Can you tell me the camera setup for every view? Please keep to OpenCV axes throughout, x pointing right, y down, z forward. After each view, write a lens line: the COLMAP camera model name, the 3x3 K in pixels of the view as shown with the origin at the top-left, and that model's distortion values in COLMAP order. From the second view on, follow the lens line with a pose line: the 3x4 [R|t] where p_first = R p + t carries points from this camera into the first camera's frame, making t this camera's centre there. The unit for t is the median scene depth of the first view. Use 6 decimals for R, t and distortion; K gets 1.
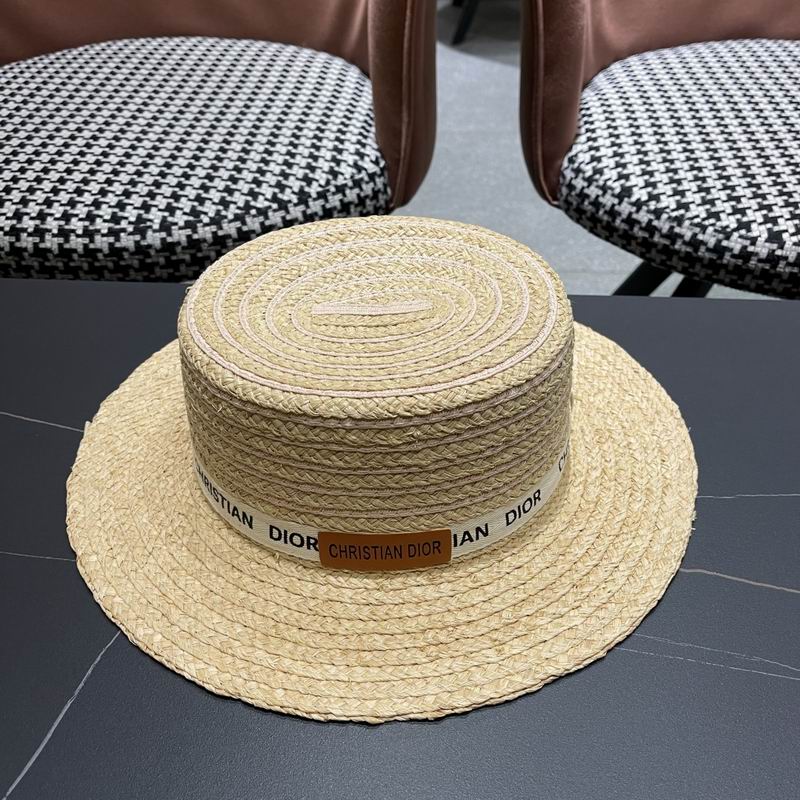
lens RADIAL K [[851.2, 0, 400.5], [0, 851.2, 401.7], [0, 0, 1]] dist [0.019303, 0.000000]
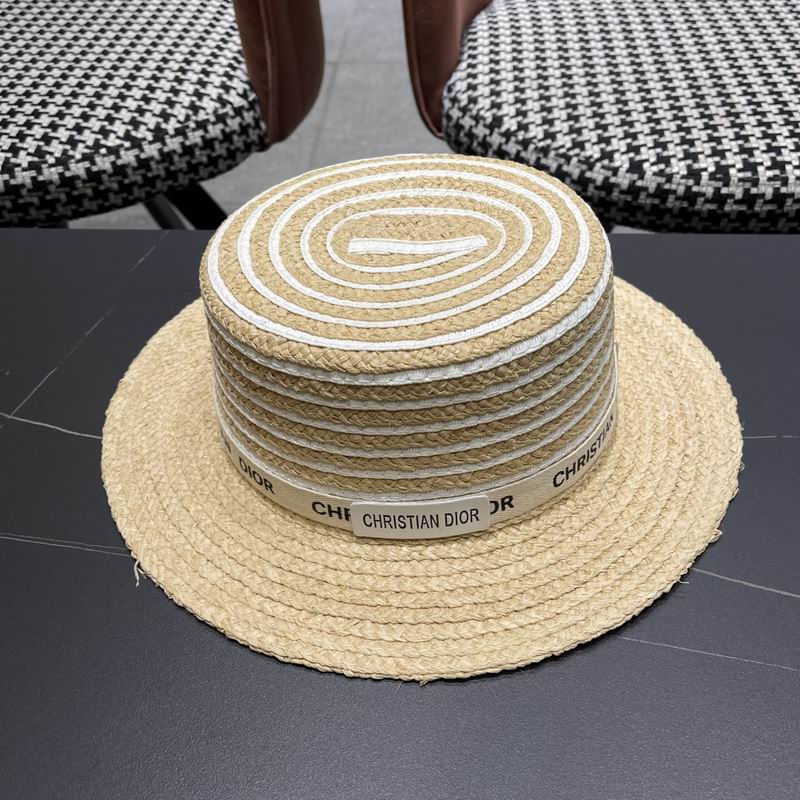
lens RADIAL K [[851.2, 0, 413.4], [0, 851.2, 408.5], [0, 0, 1]] dist [0.019303, 0.000000]
pose [[0.999758, -0.018013, -0.012649, 0.182584], [0.018966, 0.996634, 0.079755, -0.002731], [0.011170, -0.079976, 0.996734, 0.016551]]
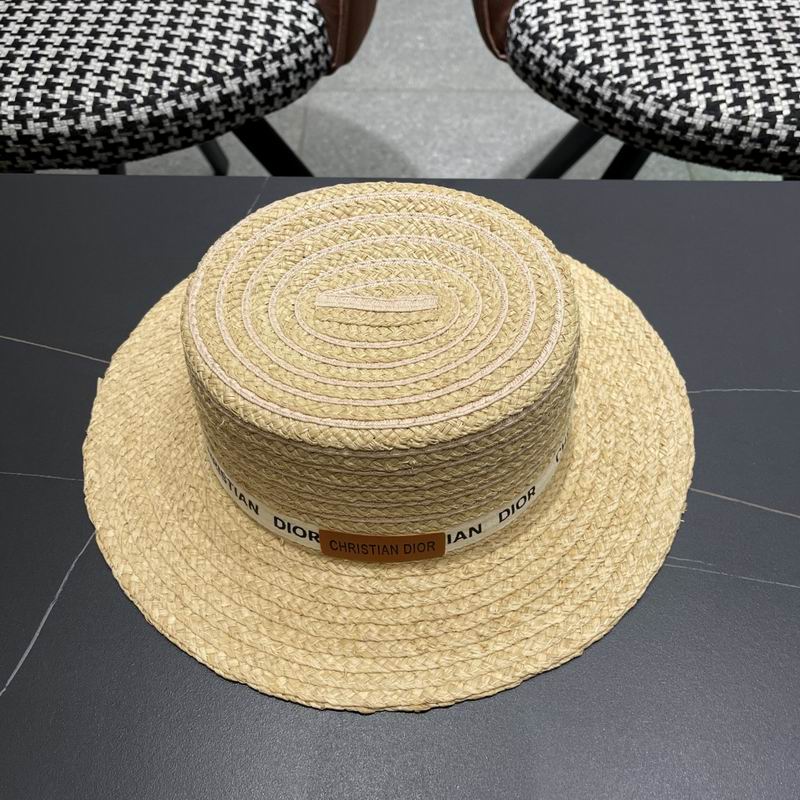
lens RADIAL K [[851.2, 0, 401.5], [0, 851.2, 412.3], [0, 0, 1]] dist [0.019303, 0.000000]
pose [[0.999417, -0.029694, 0.016839, 0.043879], [0.024584, 0.968331, 0.248455, -0.098903], [-0.023683, -0.247896, 0.968497, -0.045691]]
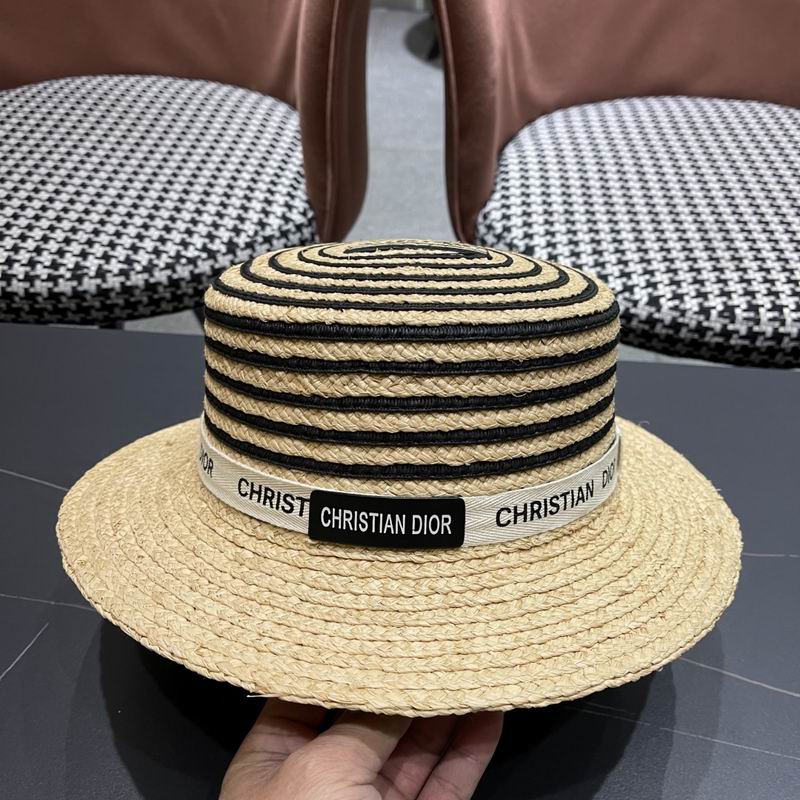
lens RADIAL K [[851.2, 0, 397.7], [0, 851.2, 407.5], [0, 0, 1]] dist [0.019303, 0.000000]
pose [[0.999554, 0.027850, 0.010802, 0.093069], [-0.027997, 0.999514, 0.013738, -0.057290], [-0.010414, -0.014034, 0.999847, -0.093962]]
